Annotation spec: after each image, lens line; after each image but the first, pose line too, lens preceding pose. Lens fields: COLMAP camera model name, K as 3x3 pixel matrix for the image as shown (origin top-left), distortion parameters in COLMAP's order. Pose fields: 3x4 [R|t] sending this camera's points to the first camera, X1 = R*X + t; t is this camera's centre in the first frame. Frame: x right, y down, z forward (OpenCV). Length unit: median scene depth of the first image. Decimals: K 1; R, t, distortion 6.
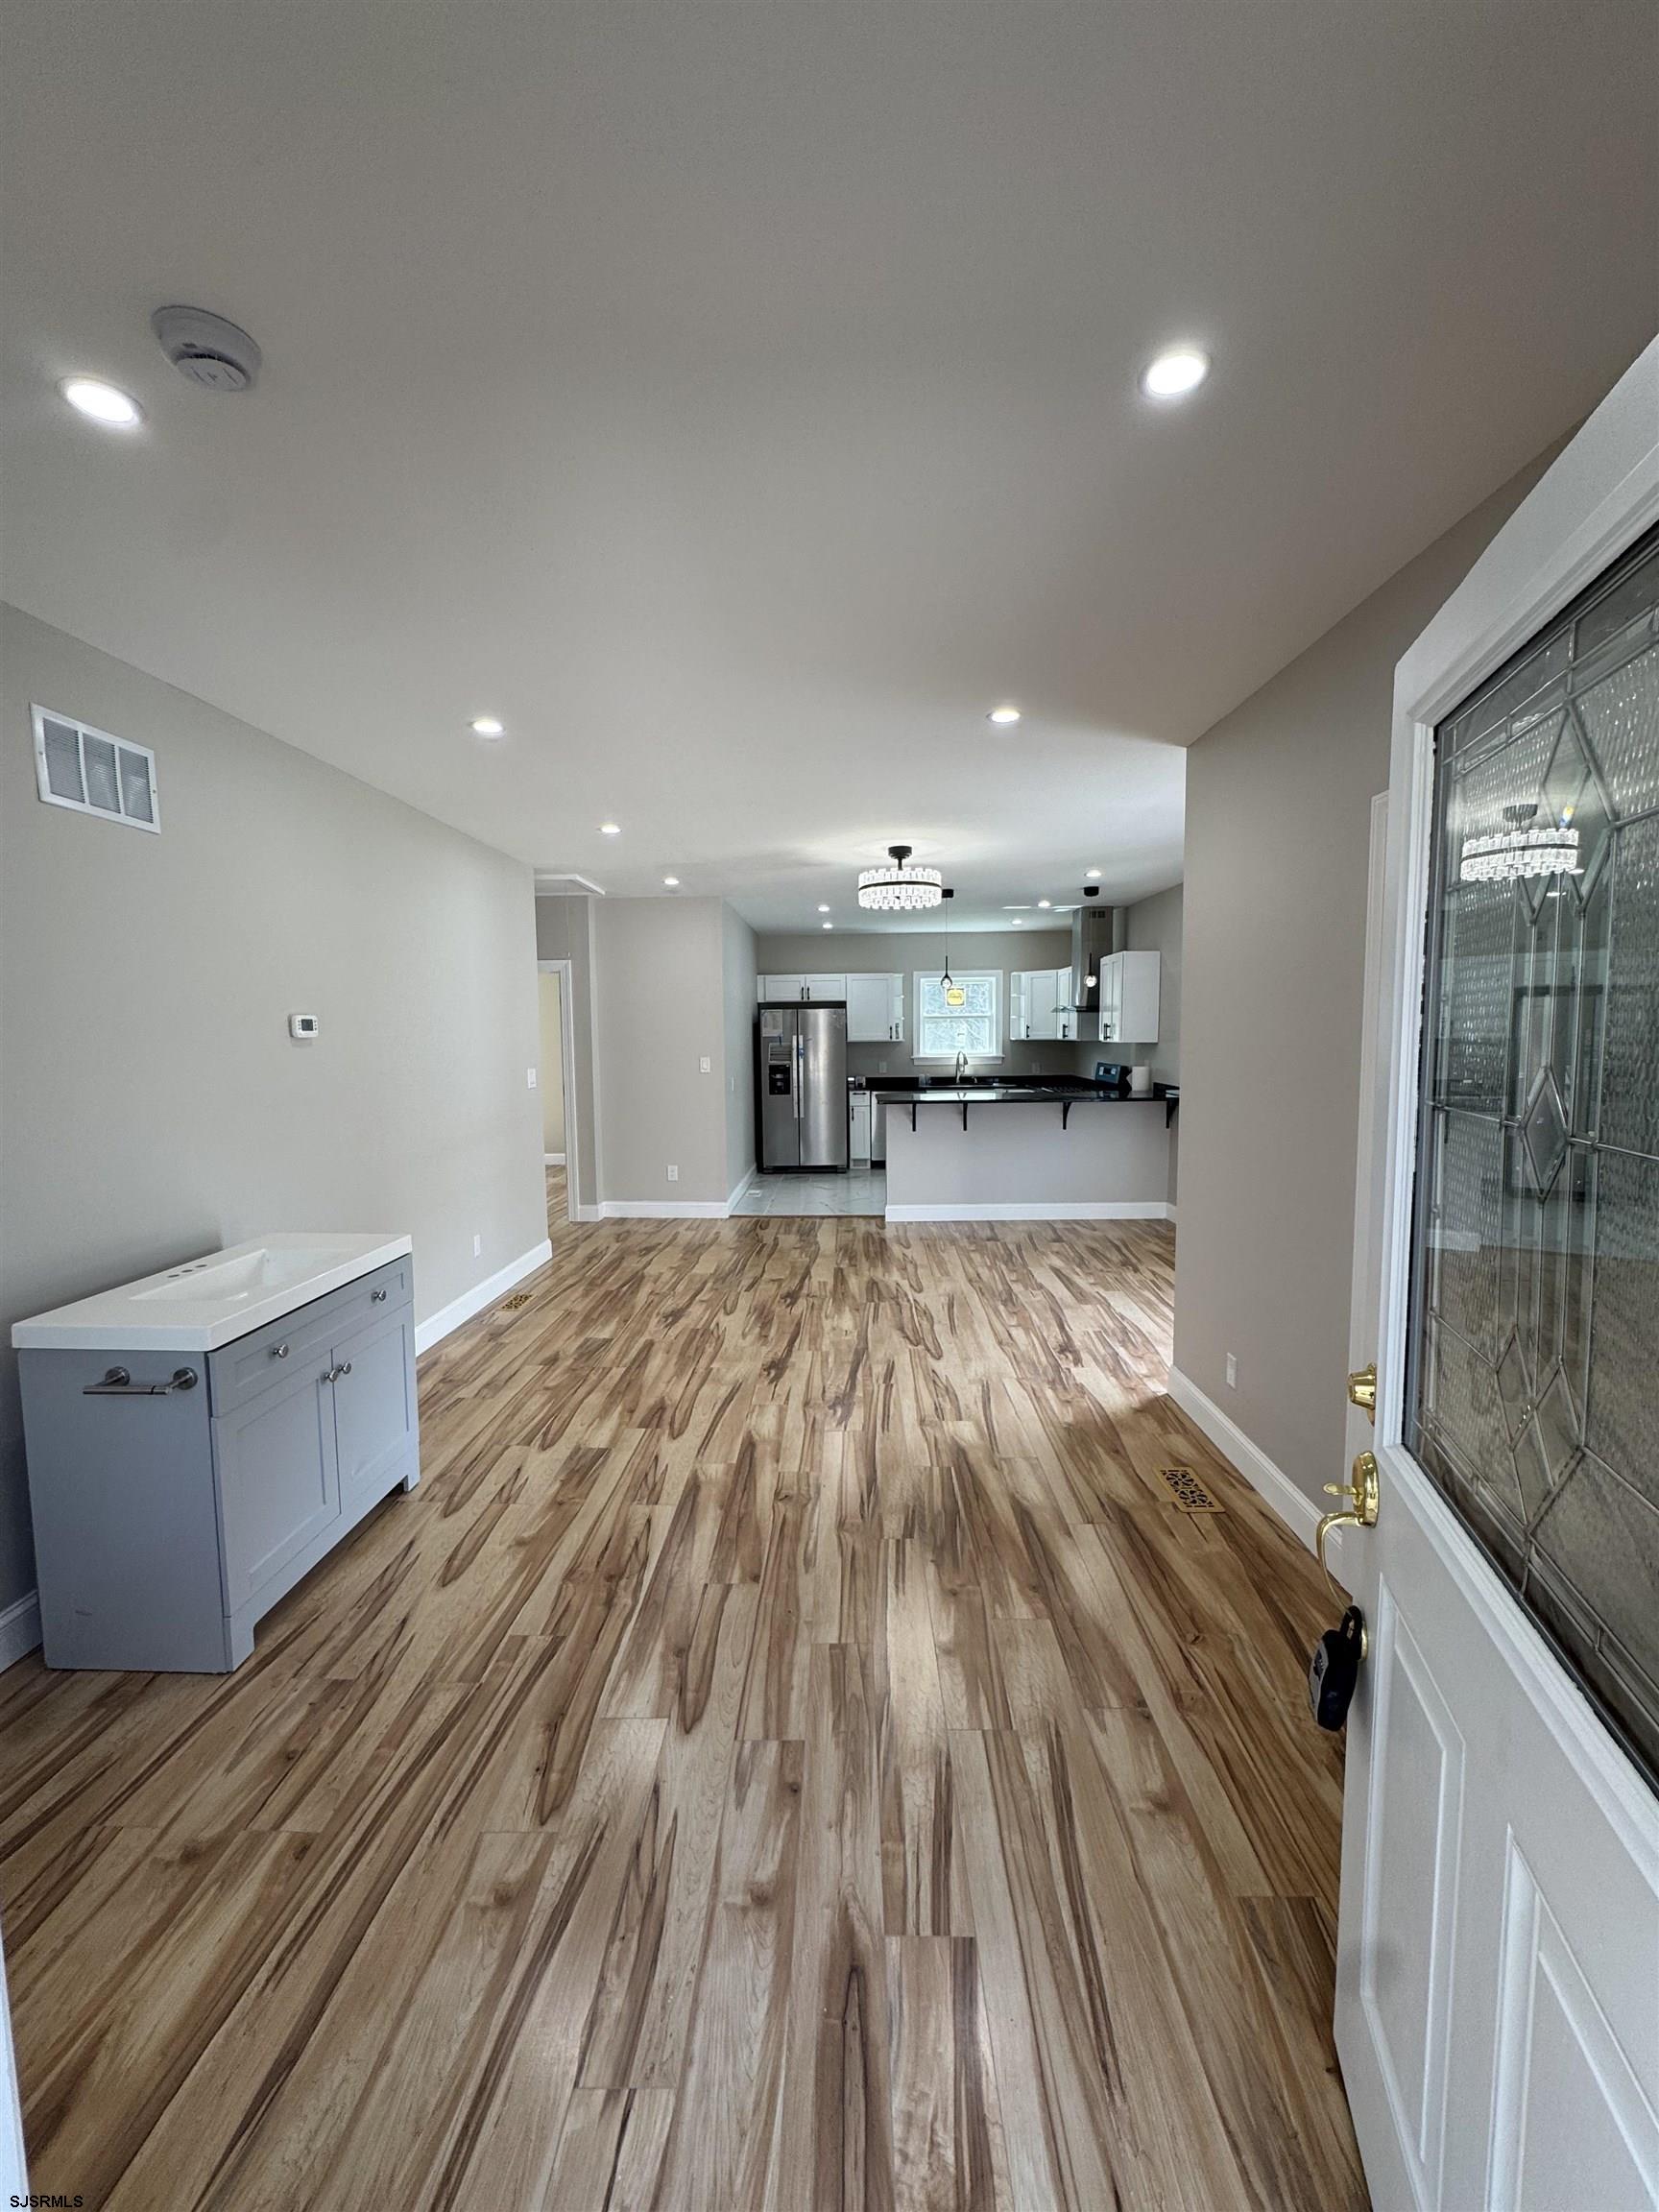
lens RADIAL K [[887.5, 0, 832.2], [0, 887.5, 1105.6], [0, 0, 1]] dist [-0.005279, 0.000677]
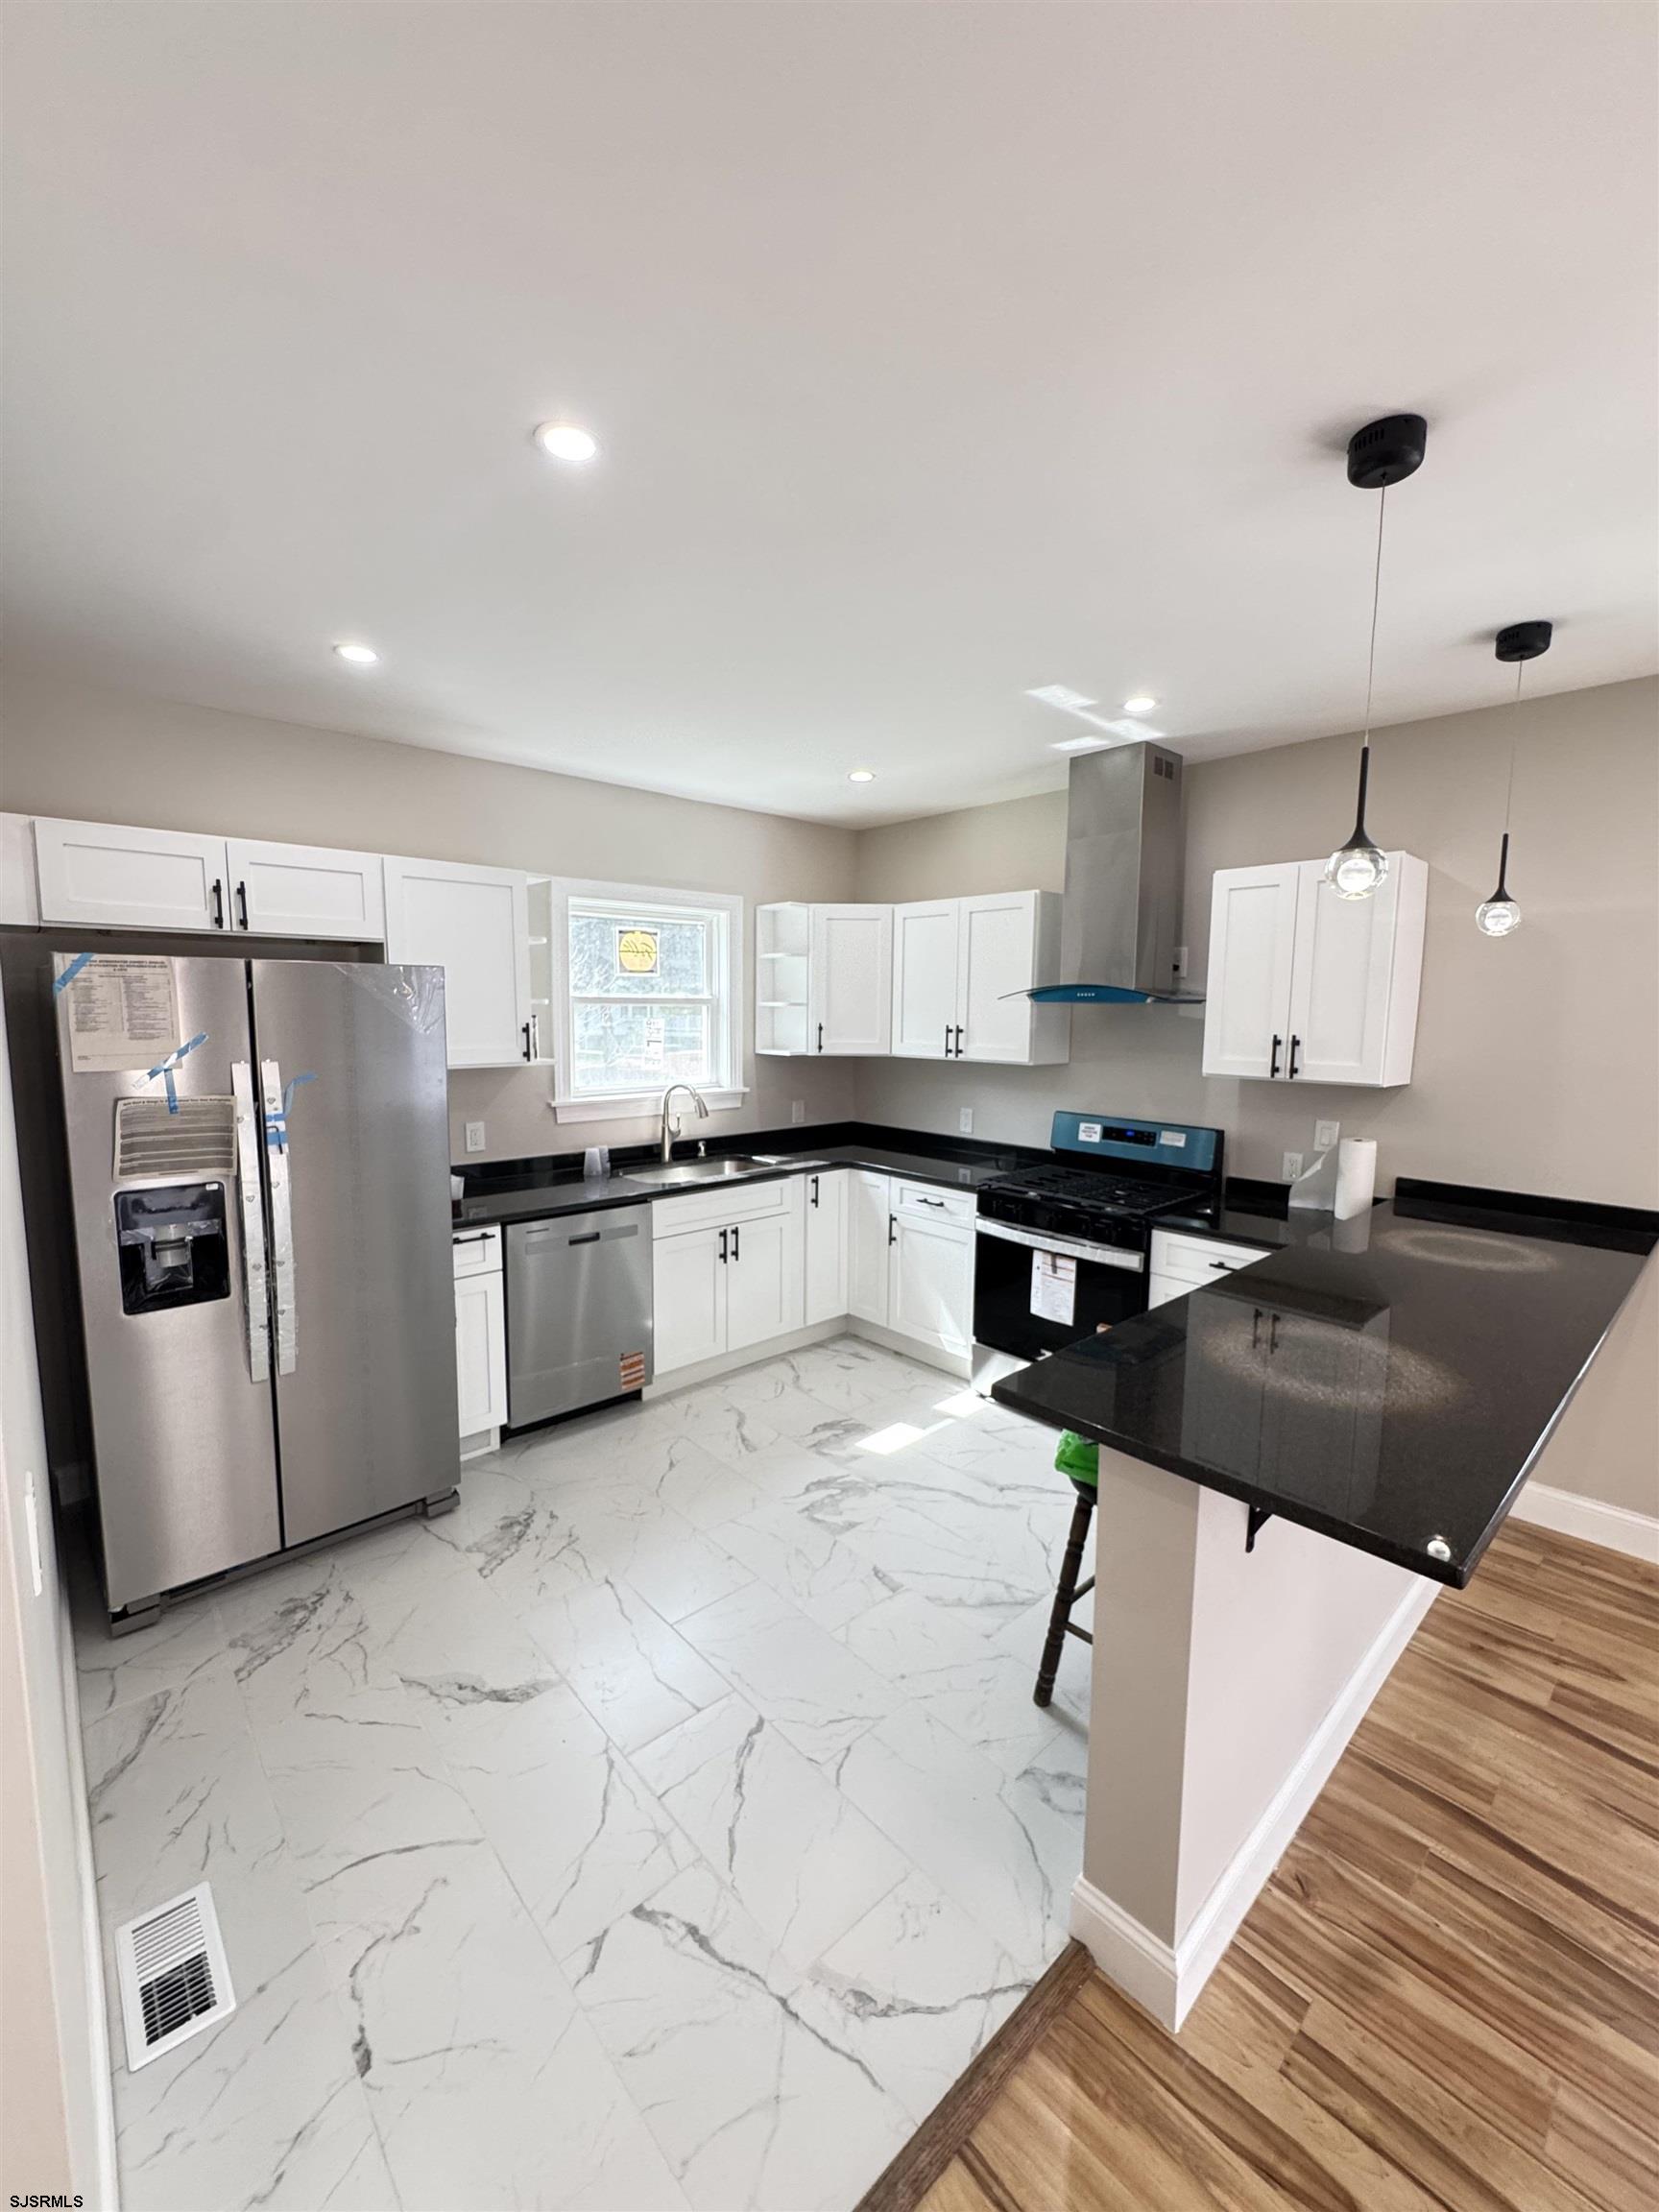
lens RADIAL K [[887.5, 0, 834.1], [0, 887.5, 1104.6], [0, 0, 1]] dist [-0.005279, 0.000677]
pose [[0.721598, -0.056901, 0.689970, -0.177161], [0.040244, 0.998379, 0.040246, -0.132448], [-0.691142, -0.001274, 0.722718, 1.317260]]
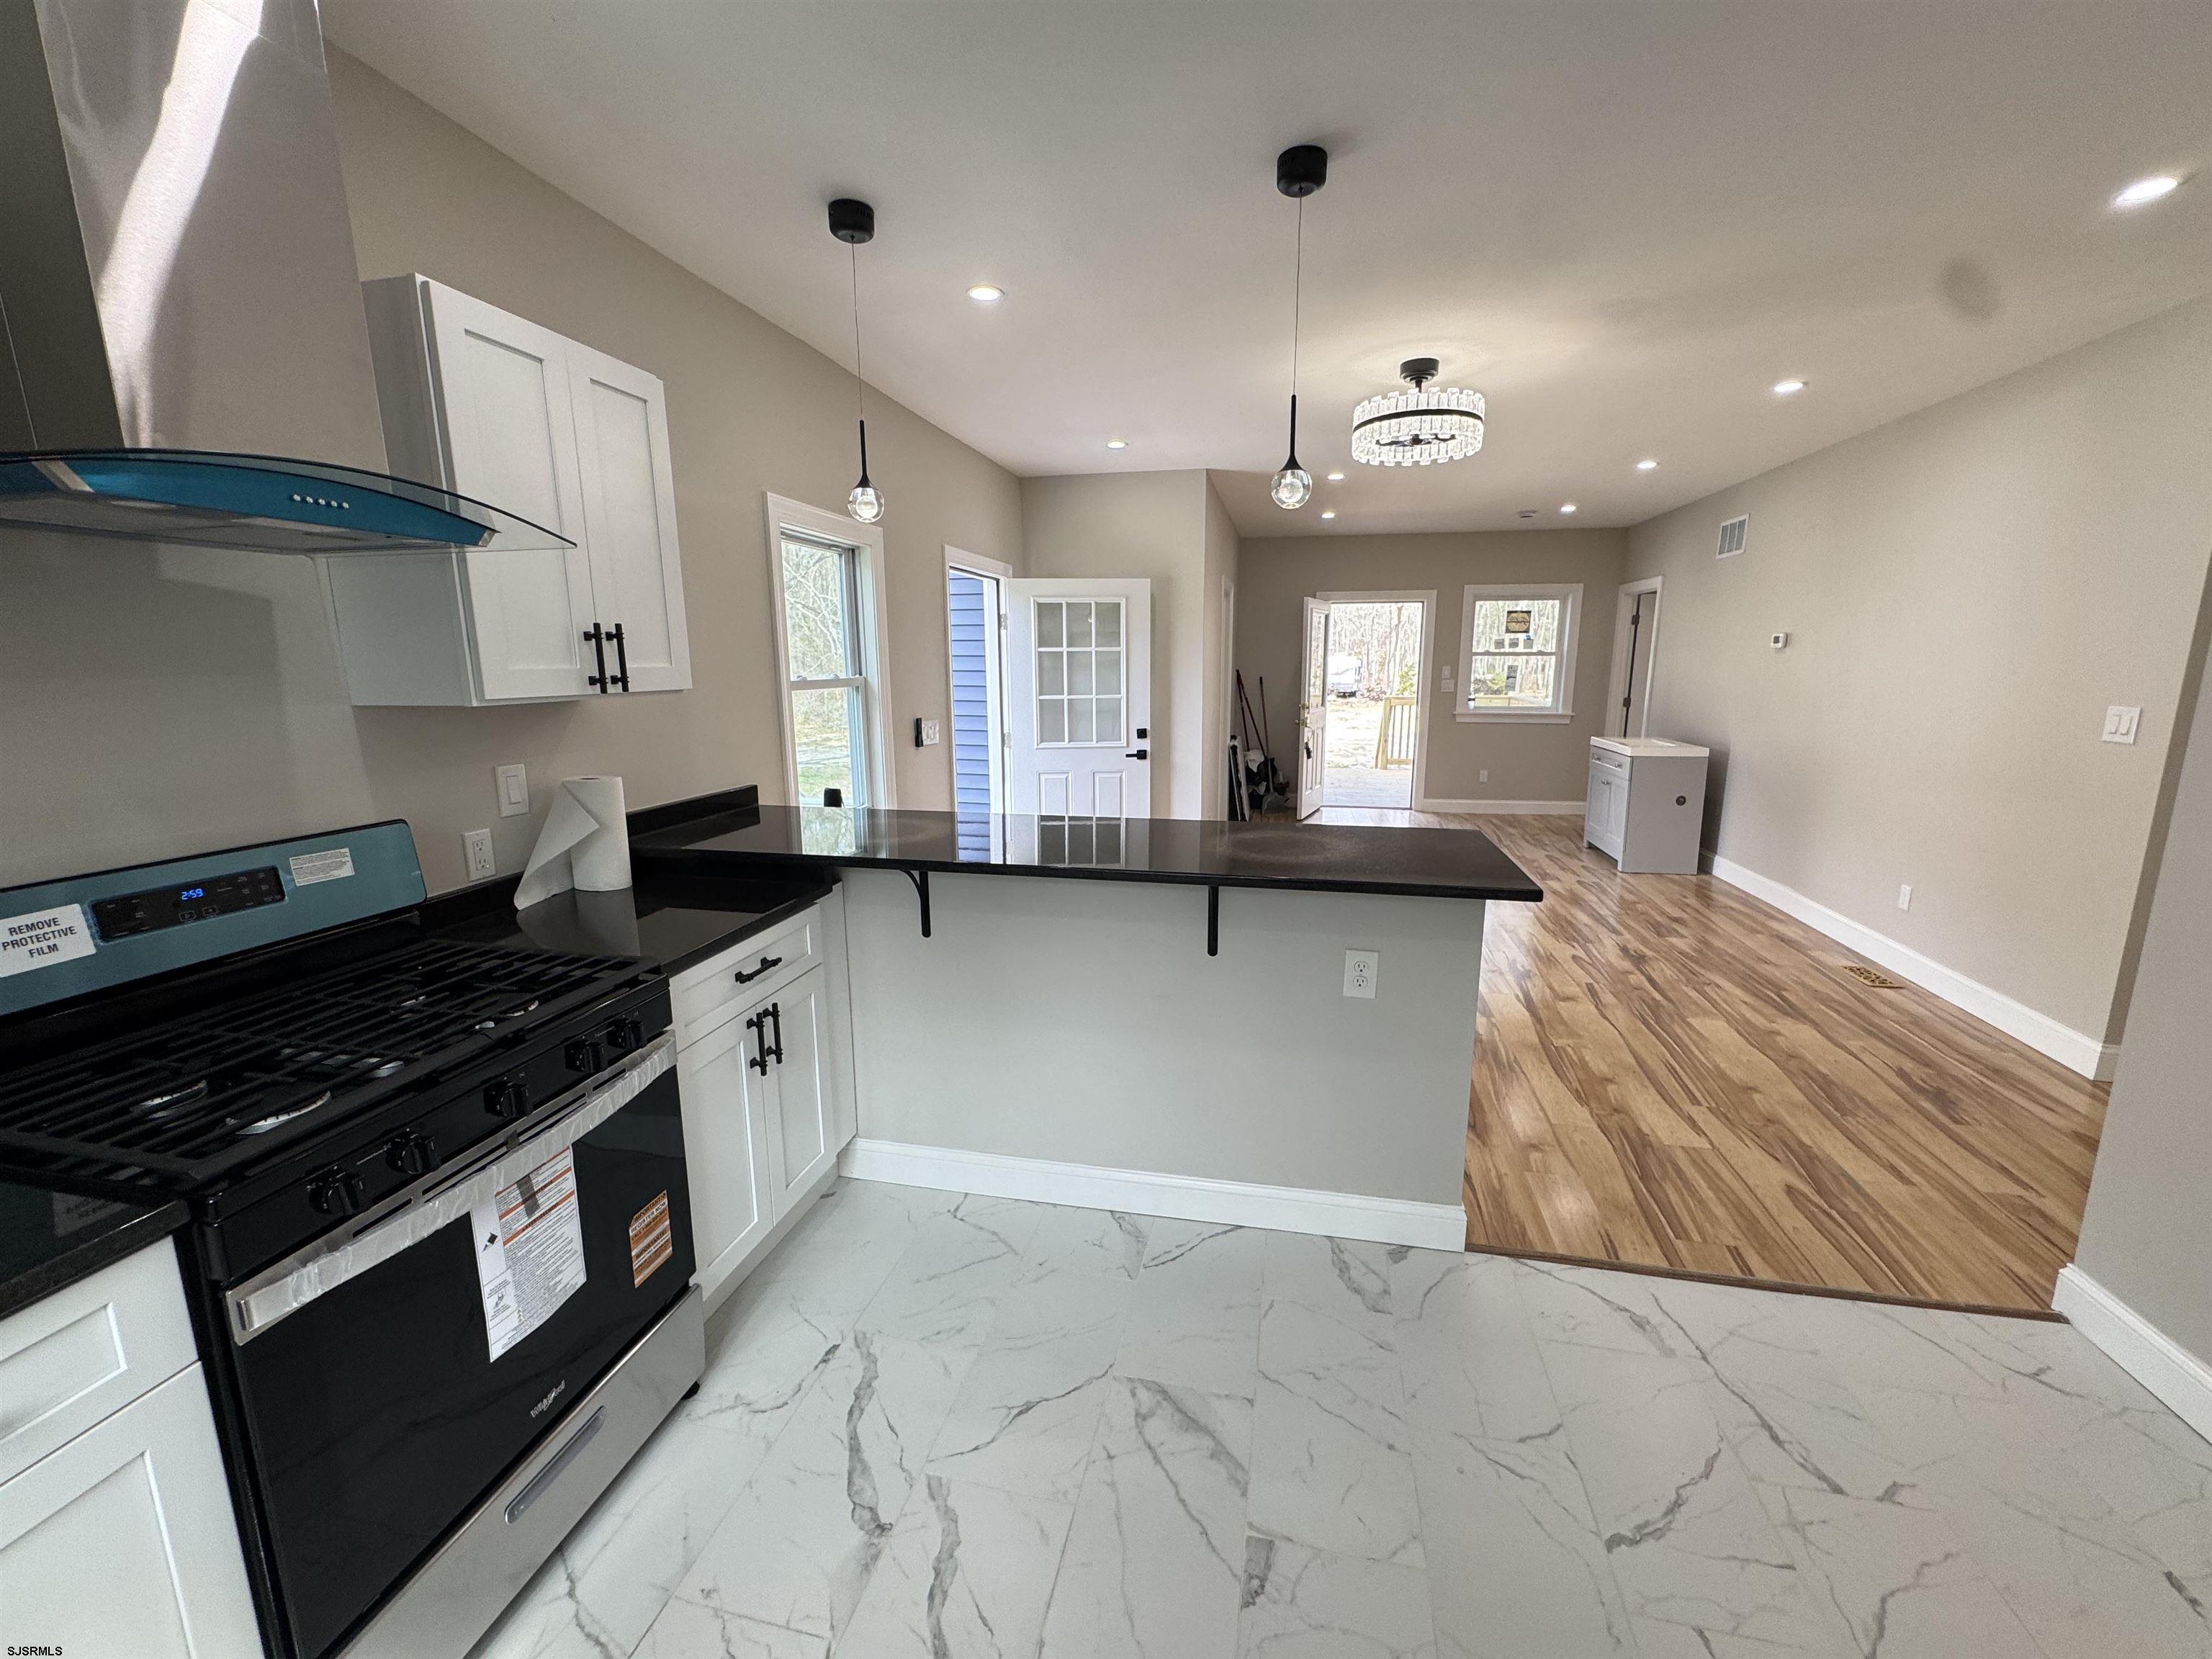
lens RADIAL K [[887.5, 0, 1106.0], [0, 887.5, 824.9], [0, 0, 1]] dist [-0.005279, 0.000677]
pose [[-0.981190, -0.019938, 0.192012, 0.185037], [0.032057, 0.964013, 0.263915, -0.153741], [-0.190364, 0.265106, -0.945241, 1.895404]]
